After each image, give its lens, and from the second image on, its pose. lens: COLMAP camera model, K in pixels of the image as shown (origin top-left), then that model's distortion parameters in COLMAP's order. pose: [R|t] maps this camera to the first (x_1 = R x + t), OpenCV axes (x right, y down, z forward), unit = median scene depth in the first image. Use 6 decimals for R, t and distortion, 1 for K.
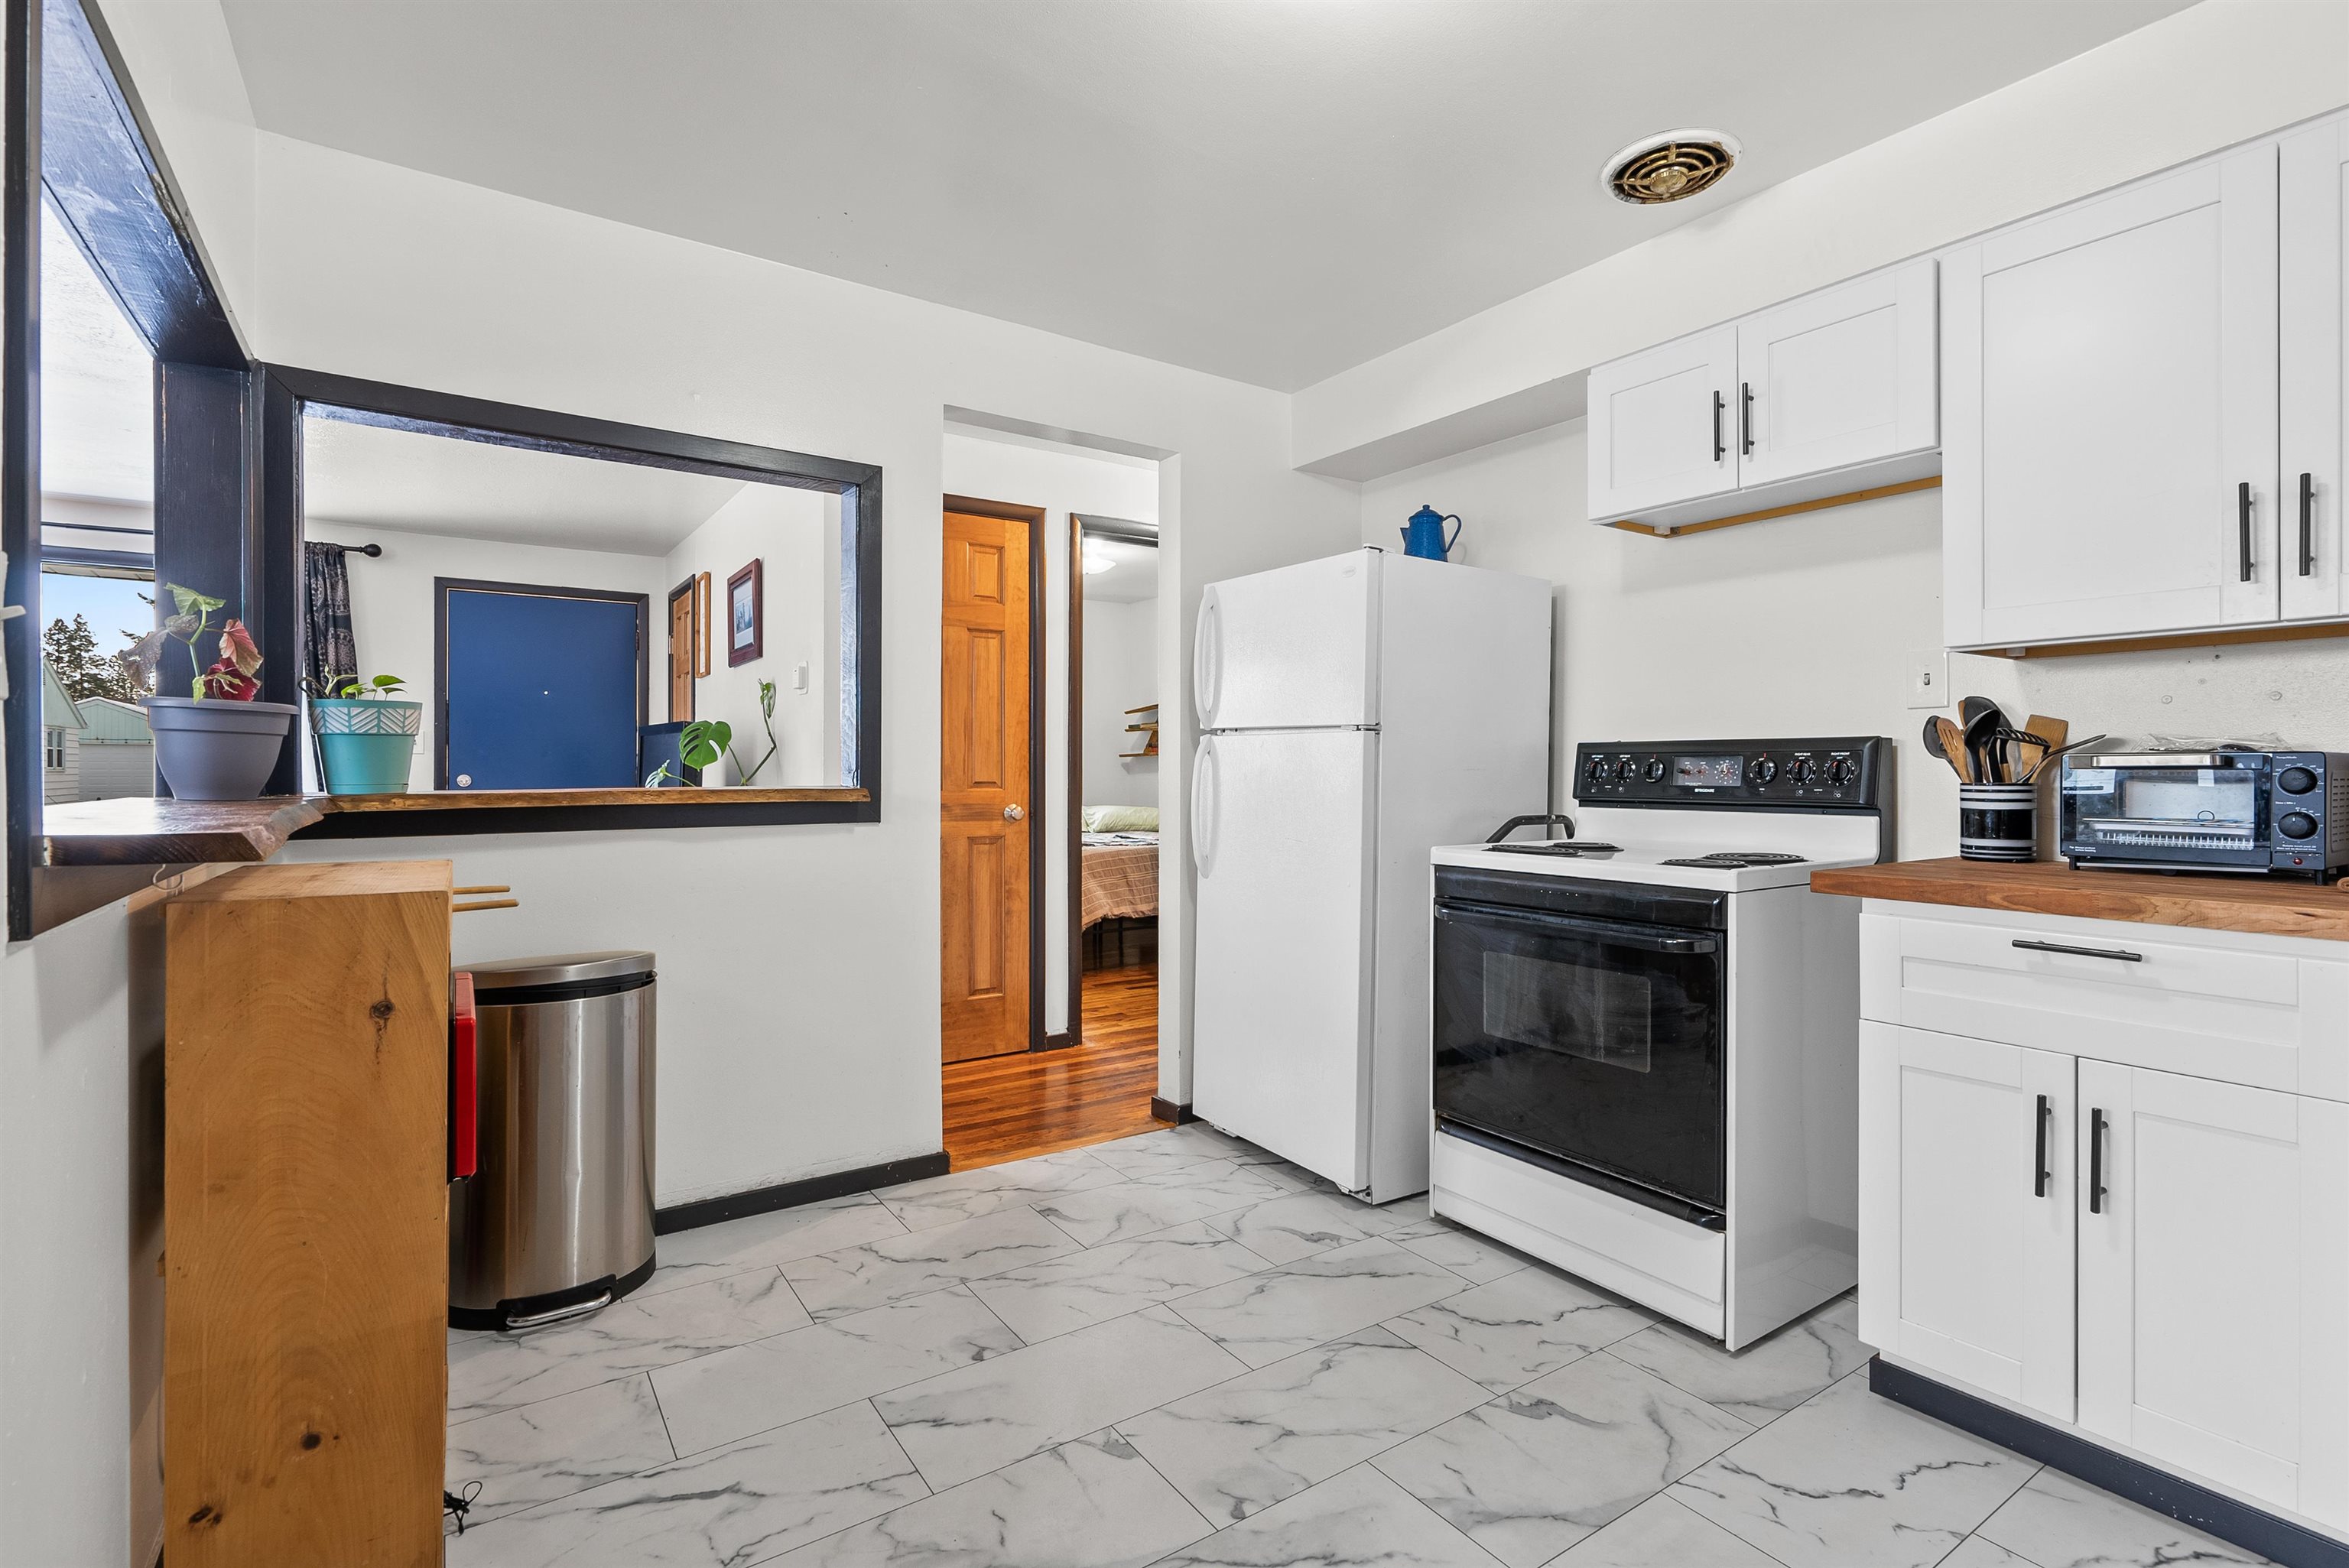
lens RADIAL K [[1110.8, 0, 1169.6], [0, 1110.8, 775.3], [0, 0, 1]] dist [0.000338, 0.001844]
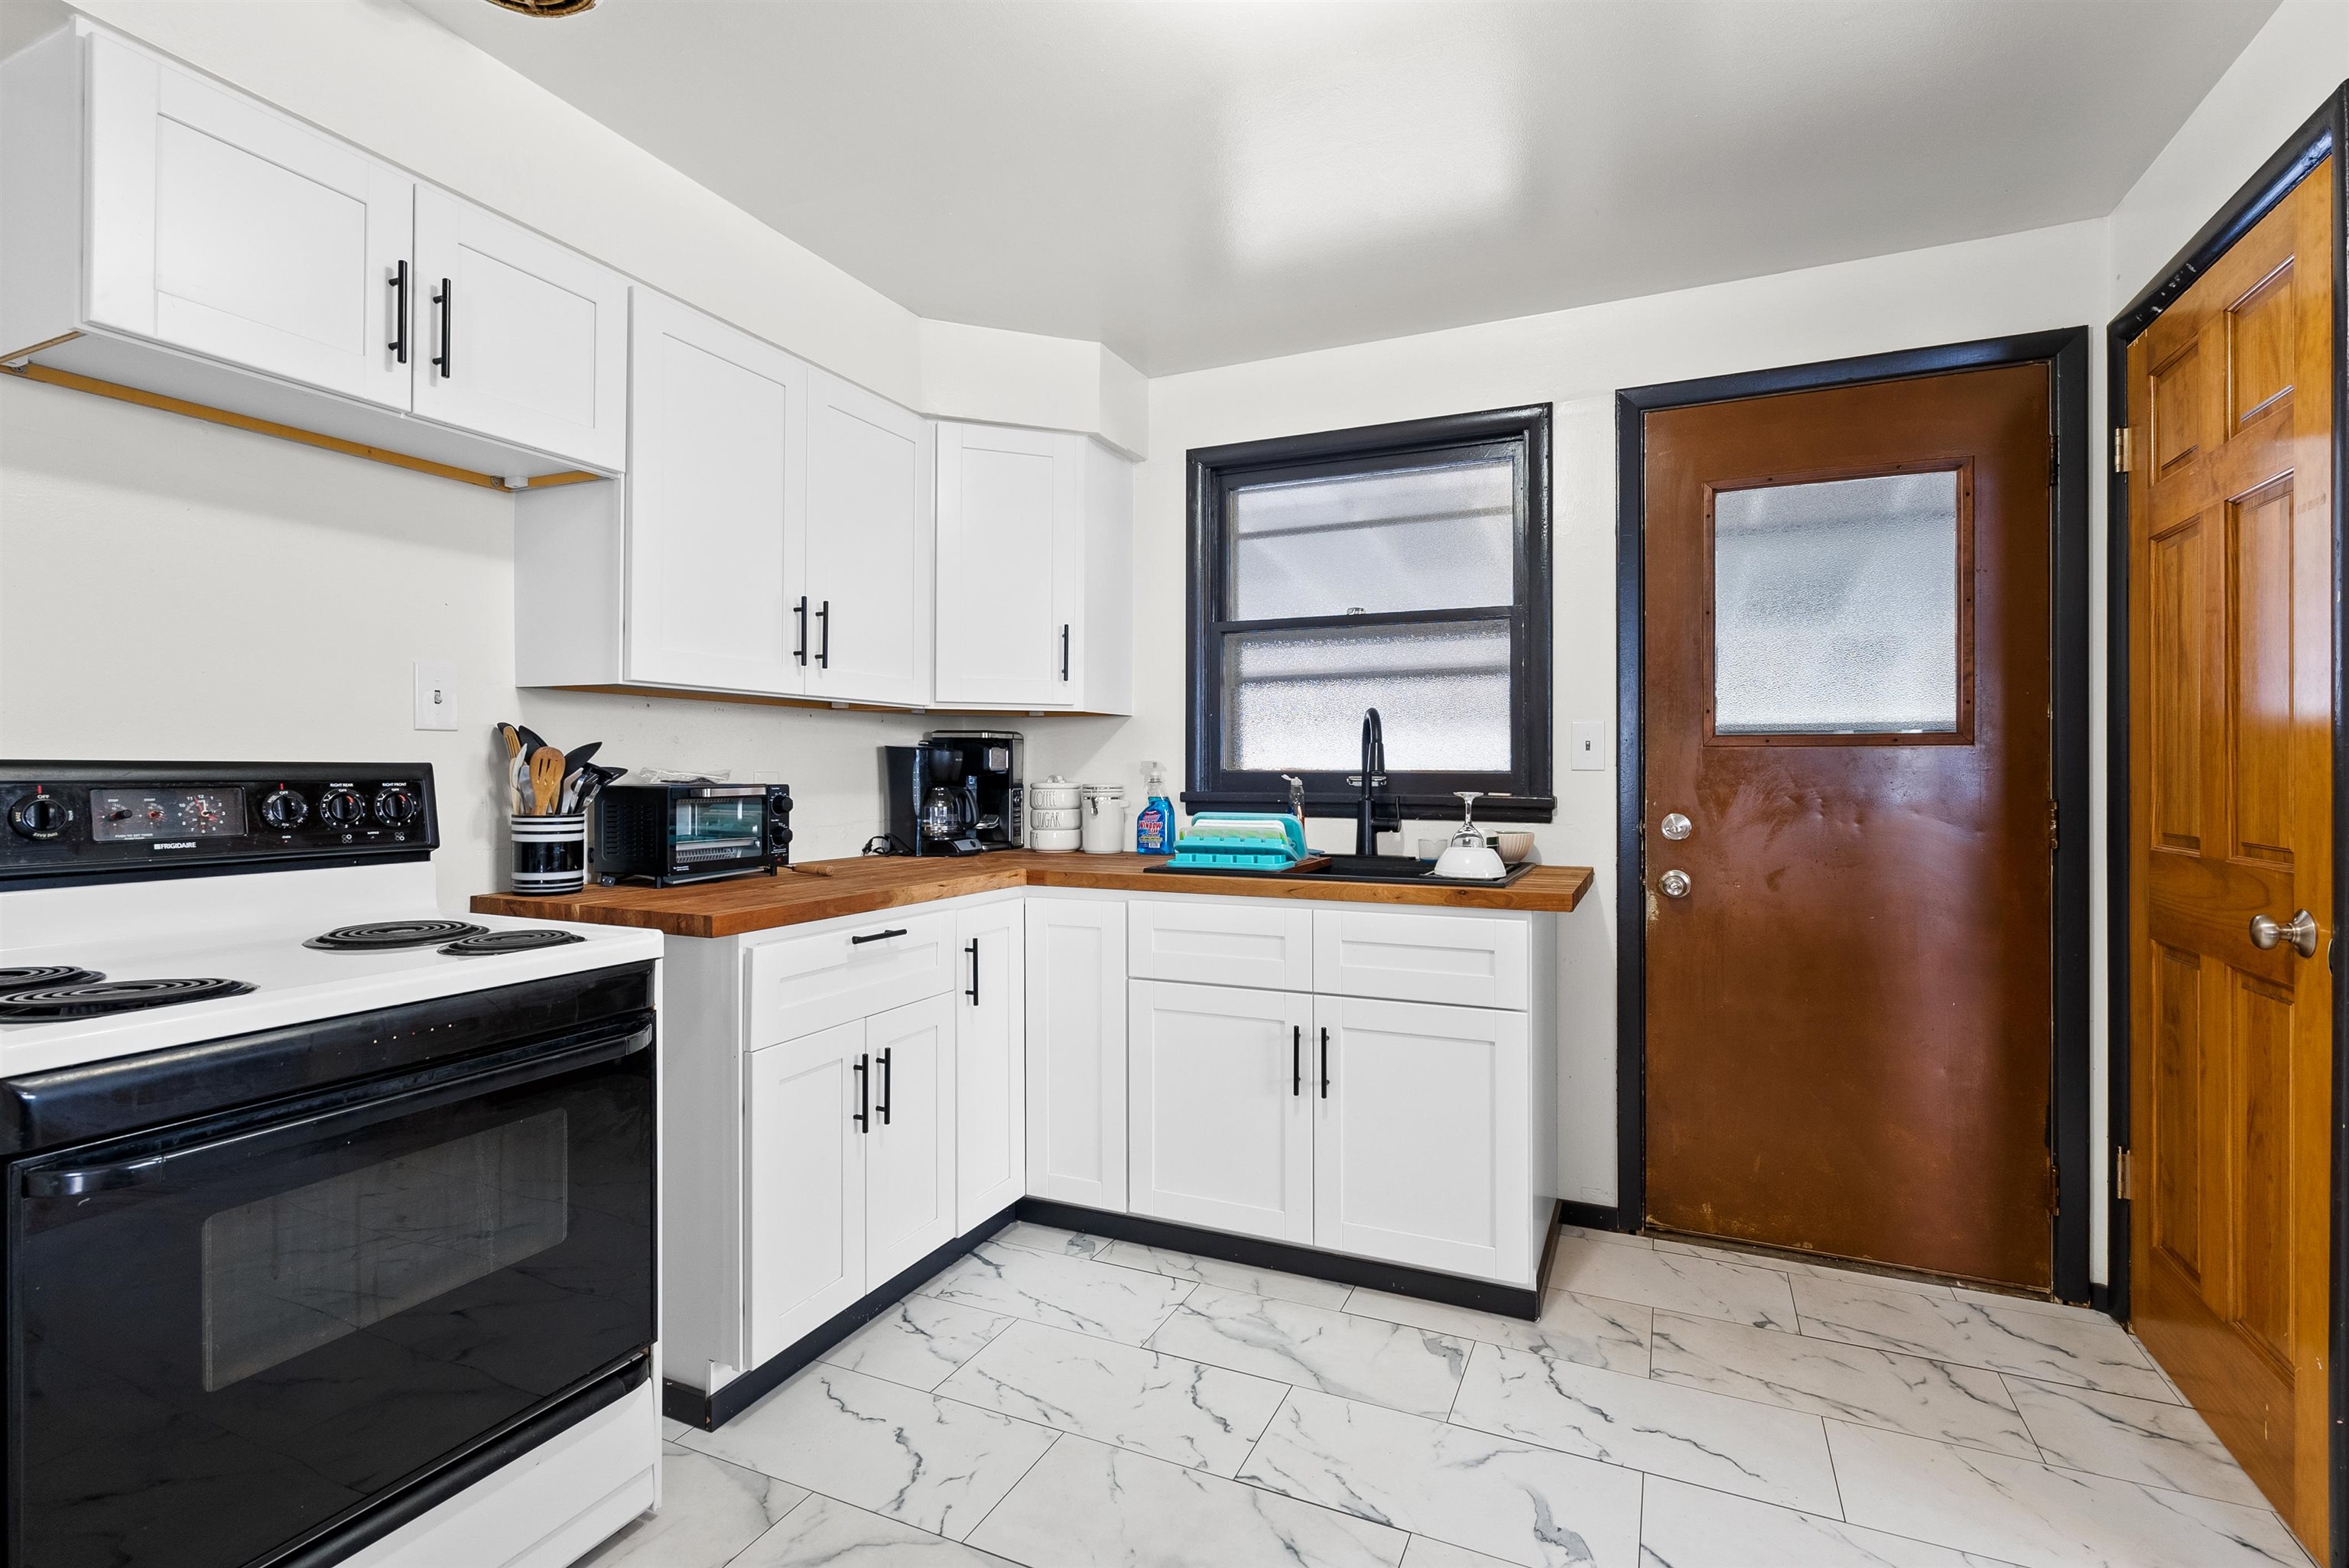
lens RADIAL K [[1110.8, 0, 1169.6], [0, 1110.8, 775.3], [0, 0, 1]] dist [0.000338, 0.001844]
pose [[-0.531420, -0.006018, 0.847087, -0.368979], [0.001694, 0.999965, 0.008166, -0.034024], [-0.847106, 0.005775, -0.531392, 1.030086]]
